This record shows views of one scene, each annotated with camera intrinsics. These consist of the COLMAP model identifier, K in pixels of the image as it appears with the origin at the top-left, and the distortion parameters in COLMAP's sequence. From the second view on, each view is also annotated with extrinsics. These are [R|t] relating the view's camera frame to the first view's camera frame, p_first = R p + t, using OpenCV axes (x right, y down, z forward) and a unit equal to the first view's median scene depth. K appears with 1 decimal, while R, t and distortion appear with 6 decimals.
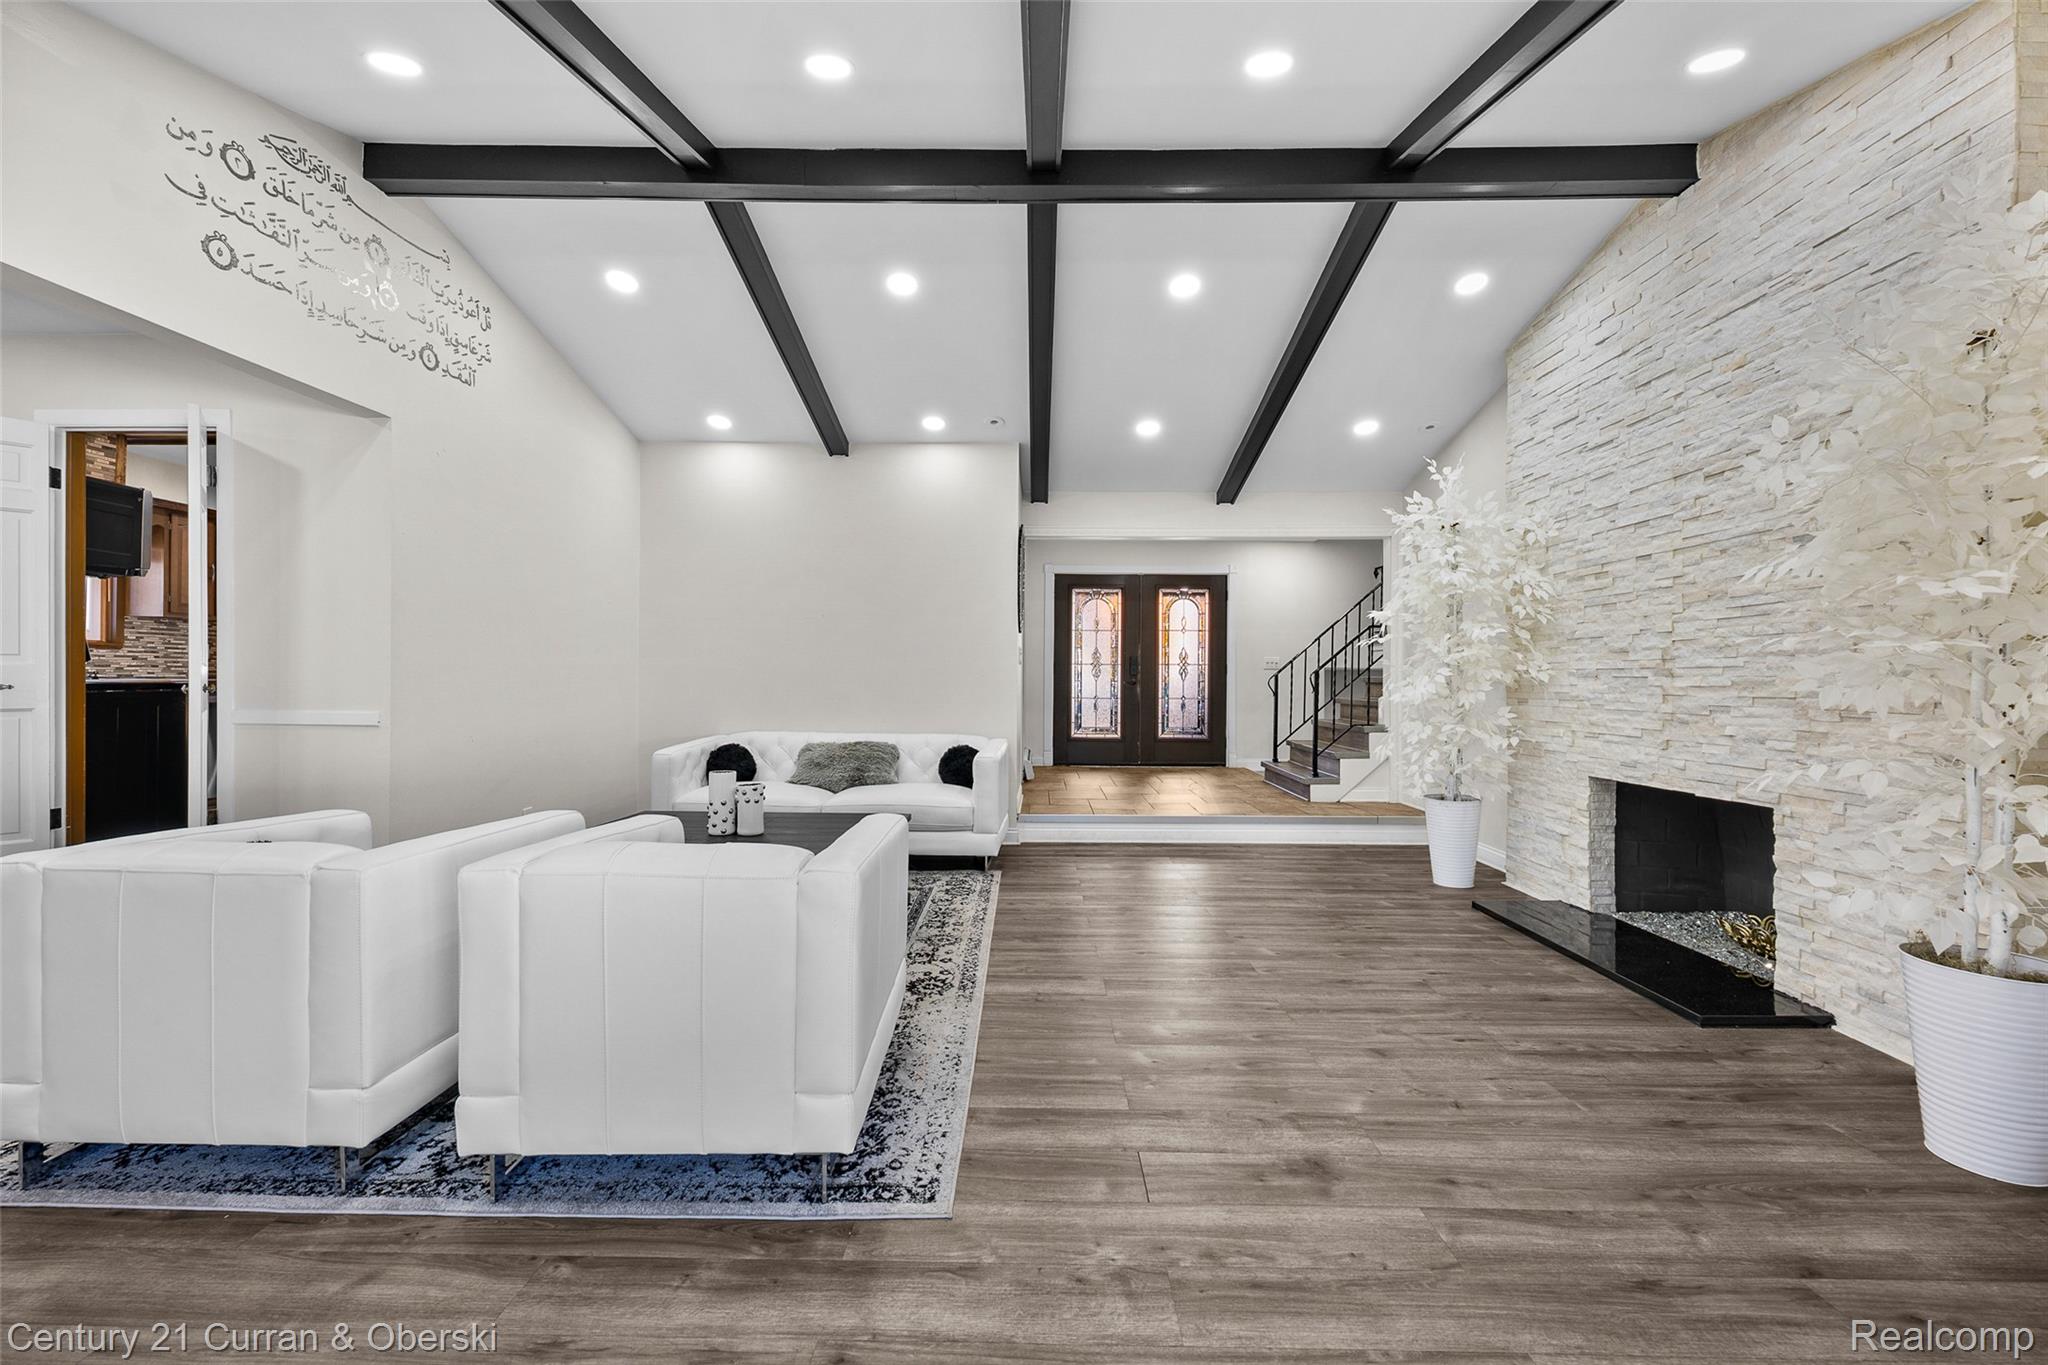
lens RADIAL K [[822.0, 0, 1022.7], [0, 822.0, 679.6], [0, 0, 1]] dist [-0.010056, -0.000101]
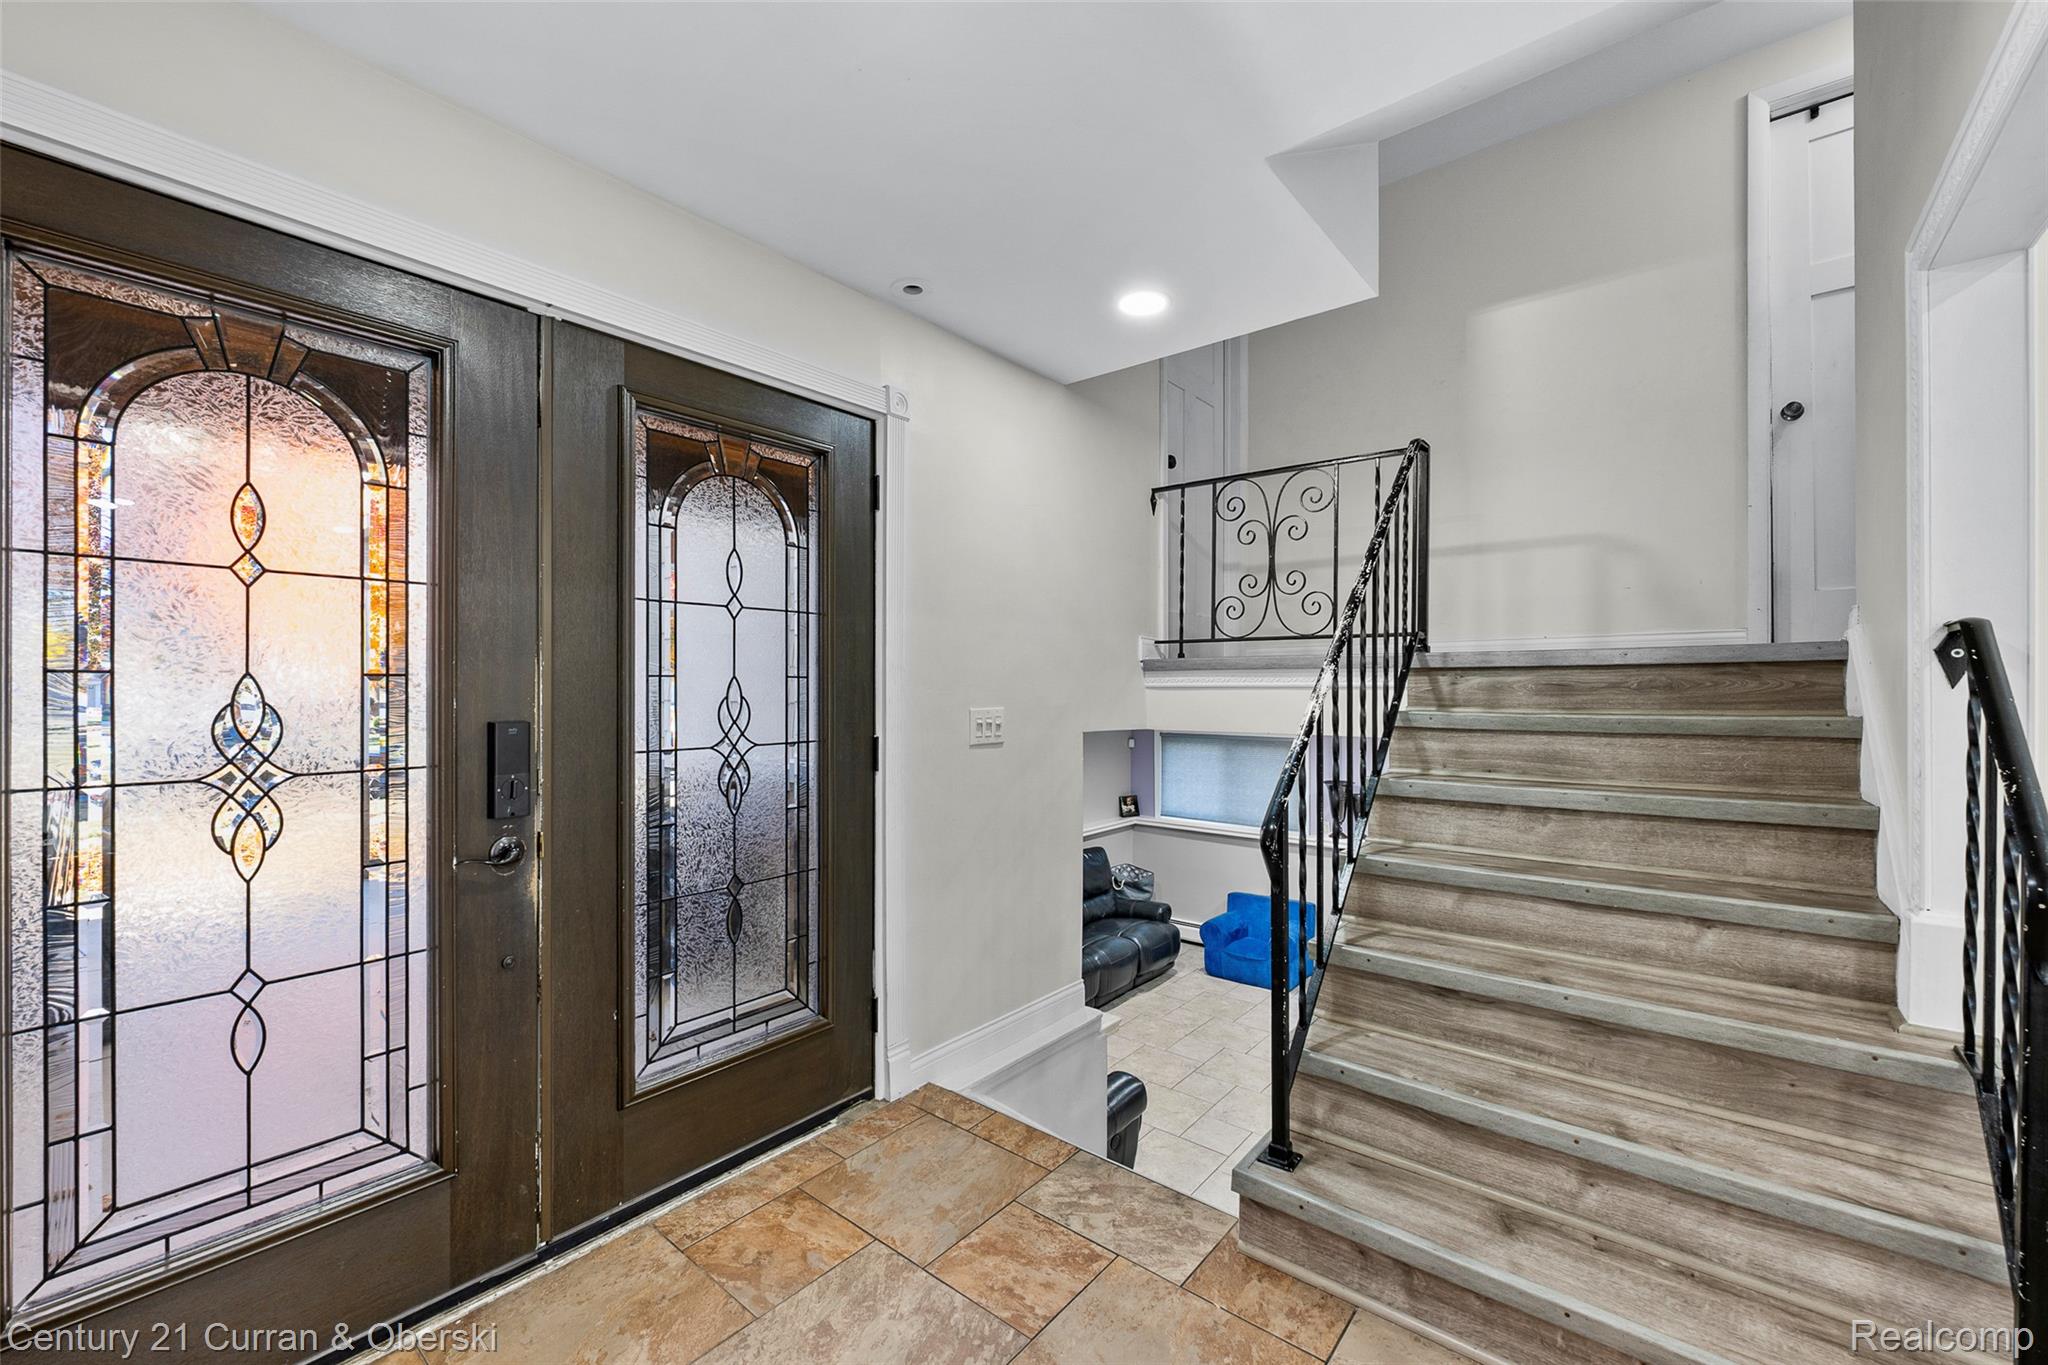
lens RADIAL K [[822.0, 0, 1010.8], [0, 822.0, 688.7], [0, 0, 1]] dist [-0.010056, -0.000101]
pose [[0.636194, -0.006345, 0.771503, 0.061206], [0.004993, 0.999979, 0.004107, -0.036729], [-0.771513, 0.001239, 0.636213, 0.779630]]
